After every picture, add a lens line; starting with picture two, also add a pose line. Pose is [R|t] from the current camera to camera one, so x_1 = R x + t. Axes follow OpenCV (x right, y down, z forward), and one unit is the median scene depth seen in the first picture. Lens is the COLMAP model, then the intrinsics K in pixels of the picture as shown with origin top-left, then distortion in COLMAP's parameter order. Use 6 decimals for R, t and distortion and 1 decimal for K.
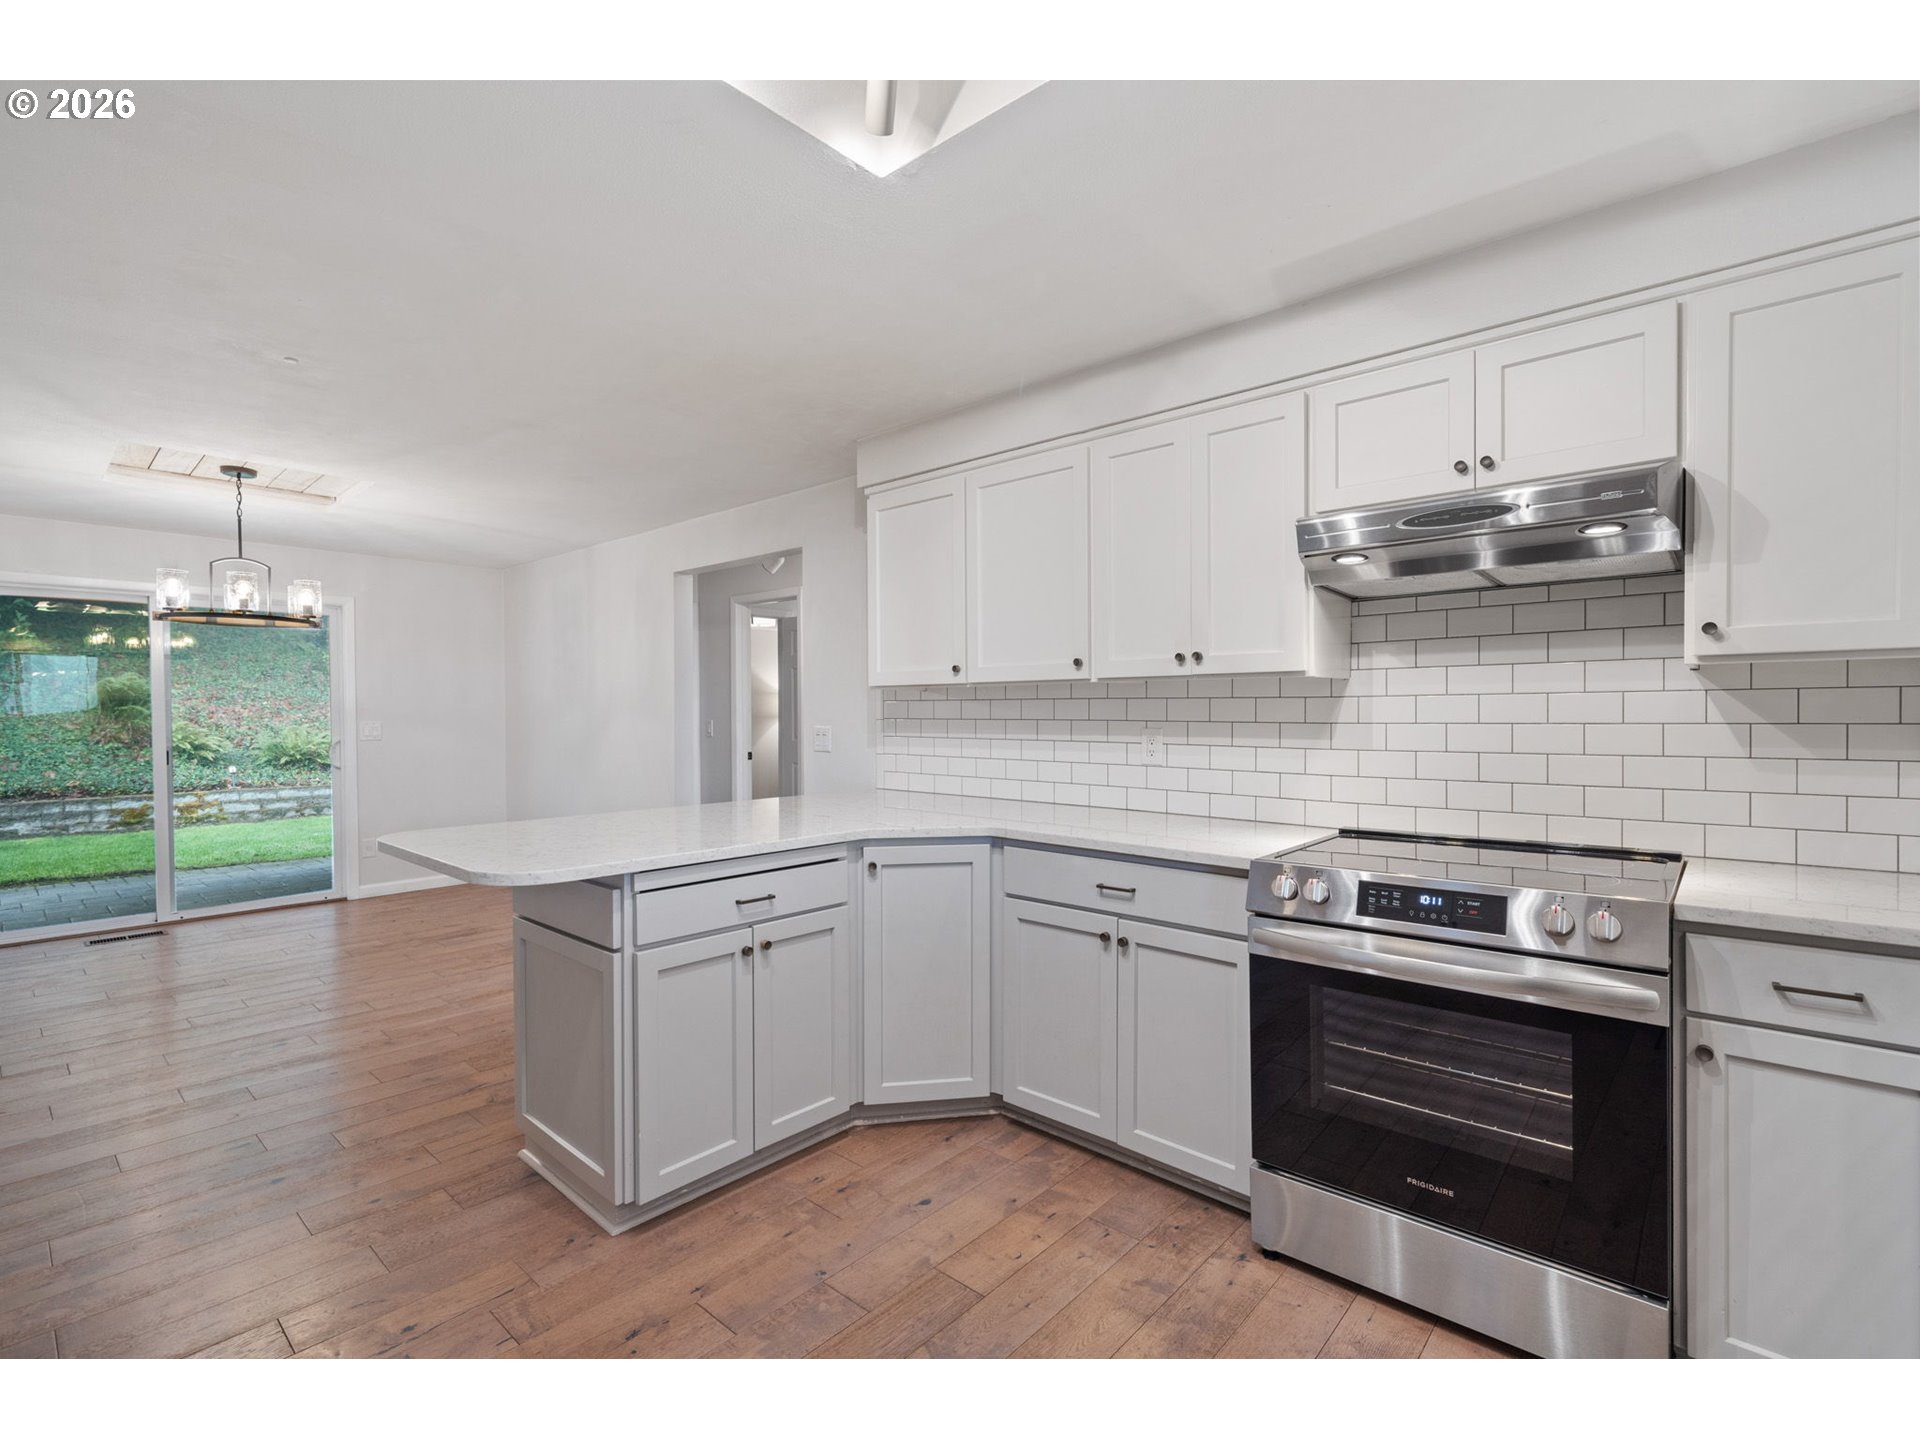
lens RADIAL K [[878.2, 0, 982.4], [0, 878.2, 722.1], [0, 0, 1]] dist [-0.001445, -0.000681]
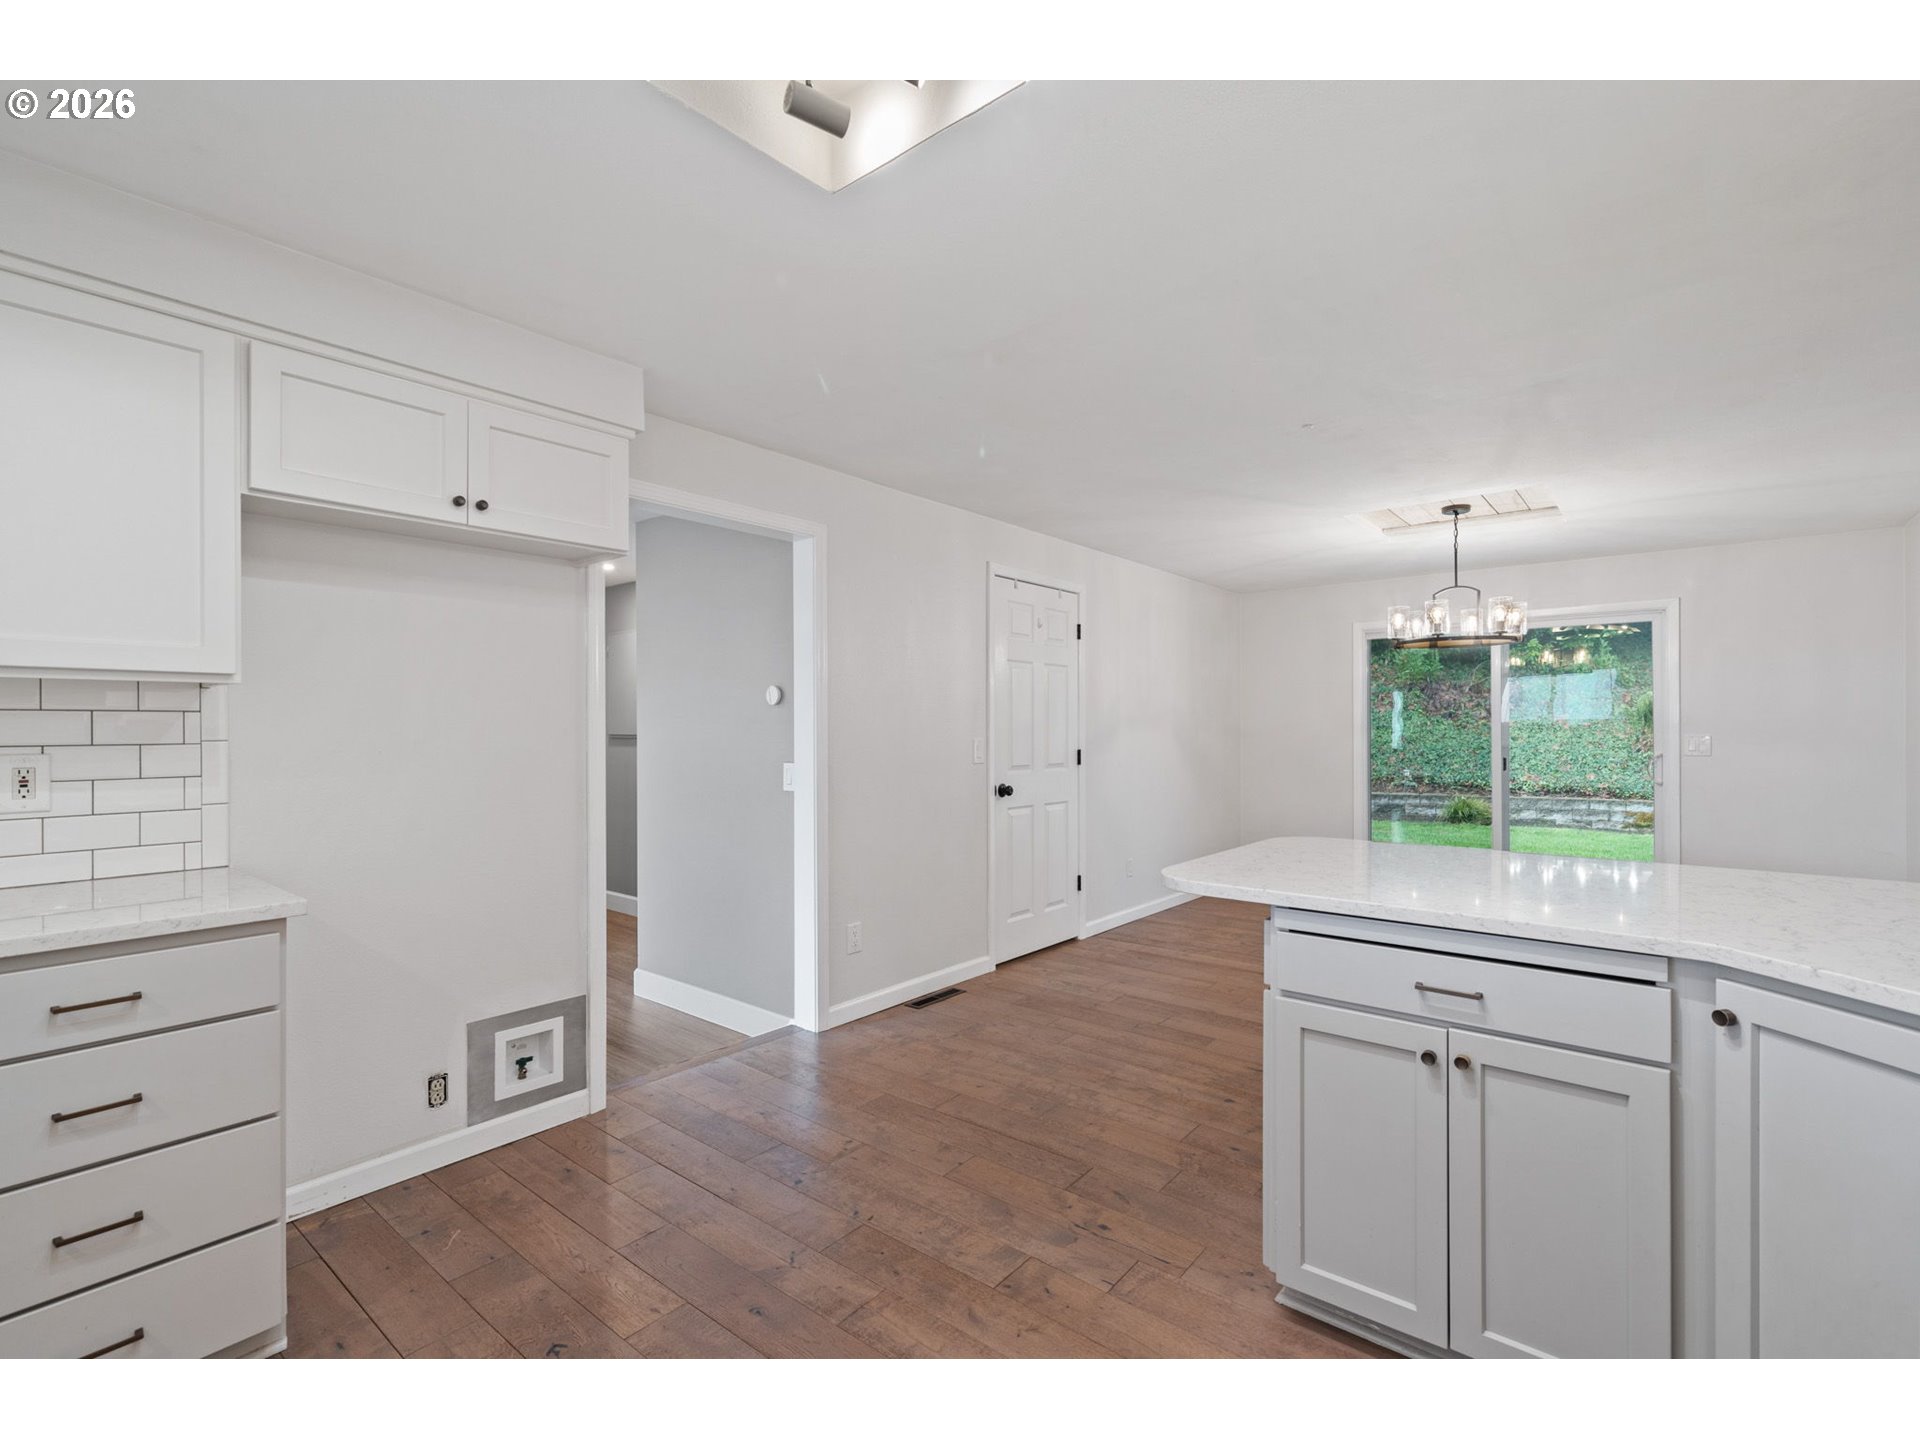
lens RADIAL K [[878.2, 0, 954.5], [0, 878.2, 726.6], [0, 0, 1]] dist [-0.001445, -0.000681]
pose [[0.031647, 0.004310, -0.999490, 0.086033], [-0.011310, 0.999928, 0.003954, -0.002067], [0.999435, 0.011179, 0.031693, 0.112819]]
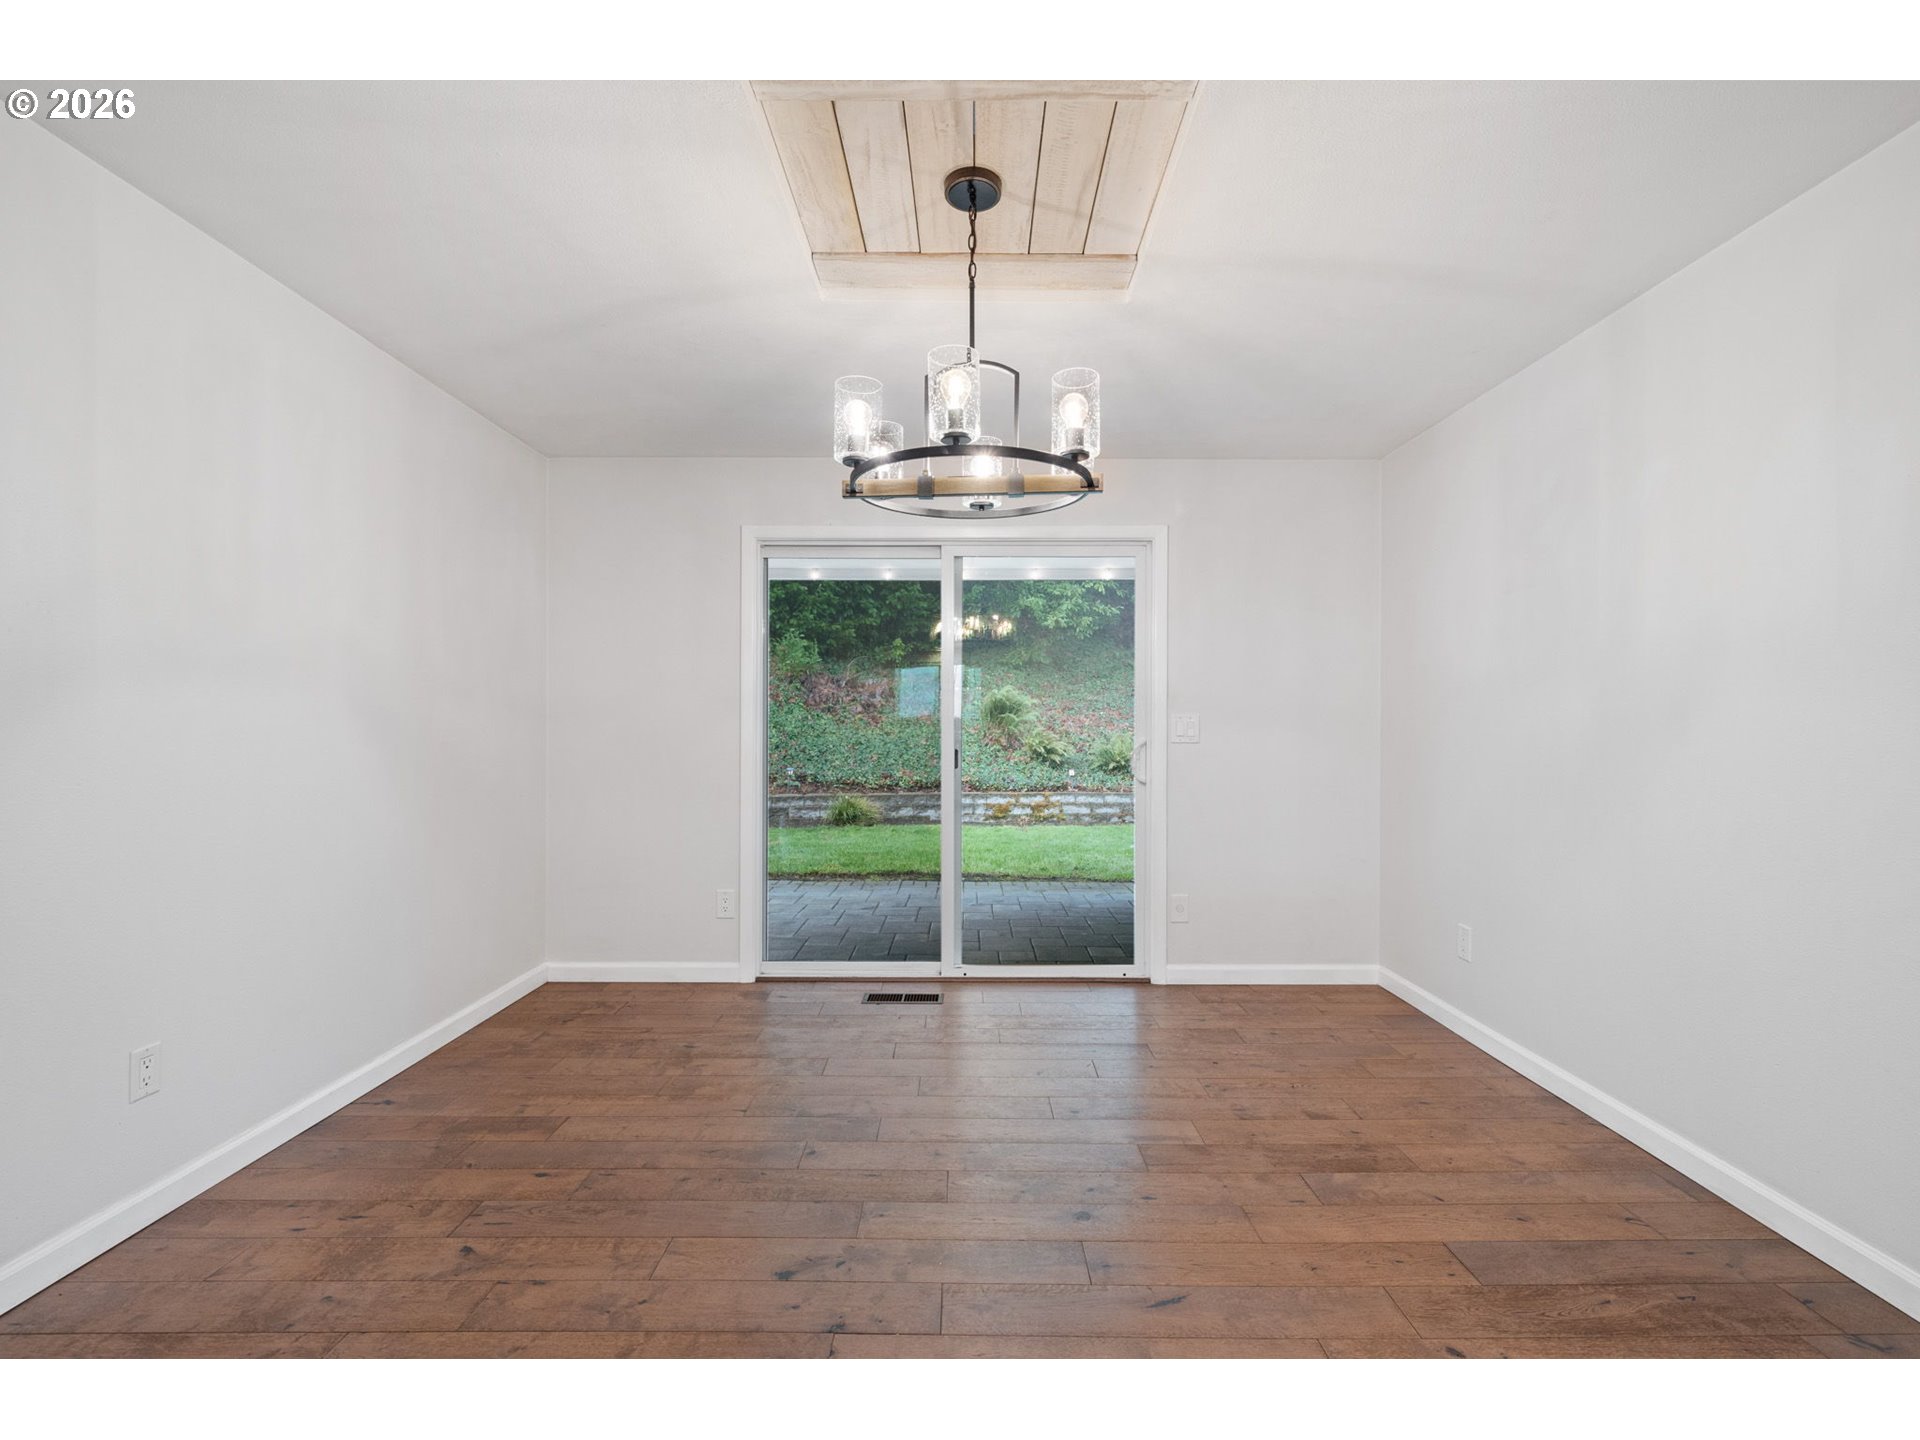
lens RADIAL K [[878.2, 0, 964.5], [0, 878.2, 727.4], [0, 0, 1]] dist [-0.001445, -0.000681]
pose [[0.658421, 0.006318, -0.752623, -0.161481], [-0.016350, 0.999849, -0.005910, 0.008571], [0.752472, 0.016197, 0.658425, 0.230118]]
